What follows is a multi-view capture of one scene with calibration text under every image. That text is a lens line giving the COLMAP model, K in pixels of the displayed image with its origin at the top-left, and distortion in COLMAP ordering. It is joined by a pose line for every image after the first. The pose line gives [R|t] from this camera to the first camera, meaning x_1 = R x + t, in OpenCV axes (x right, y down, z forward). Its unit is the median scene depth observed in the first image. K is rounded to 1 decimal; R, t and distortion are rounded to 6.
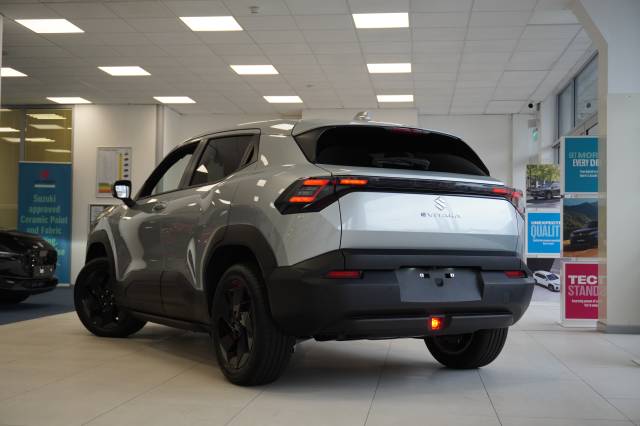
lens RADIAL K [[858.1, 0, 320.0], [0, 858.1, 213.0], [0, 0, 1]] dist [0.022399, 0.028441]
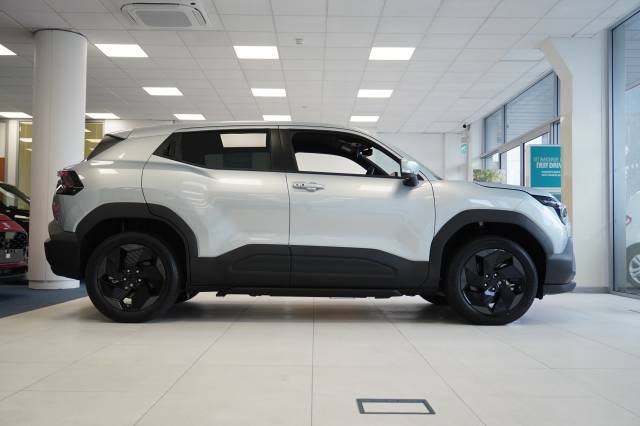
lens RADIAL K [[657.7, 0, 320.0], [0, 657.7, 213.0], [0, 0, 1]] dist [0.018533, 0.021117]
pose [[0.992306, 0.000464, 0.123806, -0.125539], [-0.000207, 0.999998, -0.002091, 0.013393], [-0.123806, 0.002049, 0.992304, 0.028031]]
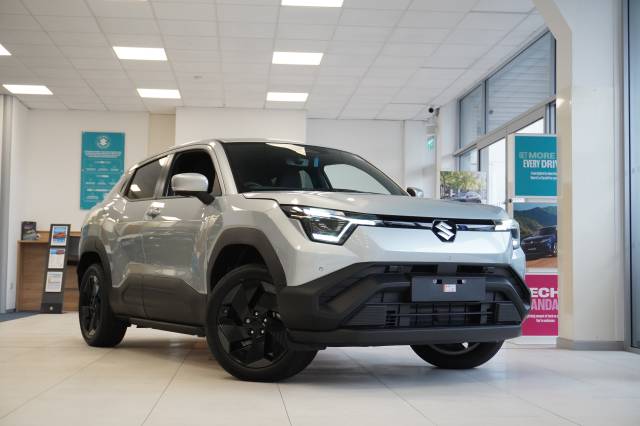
lens RADIAL K [[916.9, 0, 320.0], [0, 916.9, 213.0], [0, 0, 1]] dist [0.008208, 0.000057]
pose [[0.979692, 0.010912, 0.200211, -0.084938], [-0.005488, 0.999603, -0.027626, 0.016867], [-0.200433, 0.025967, 0.979363, 0.075192]]
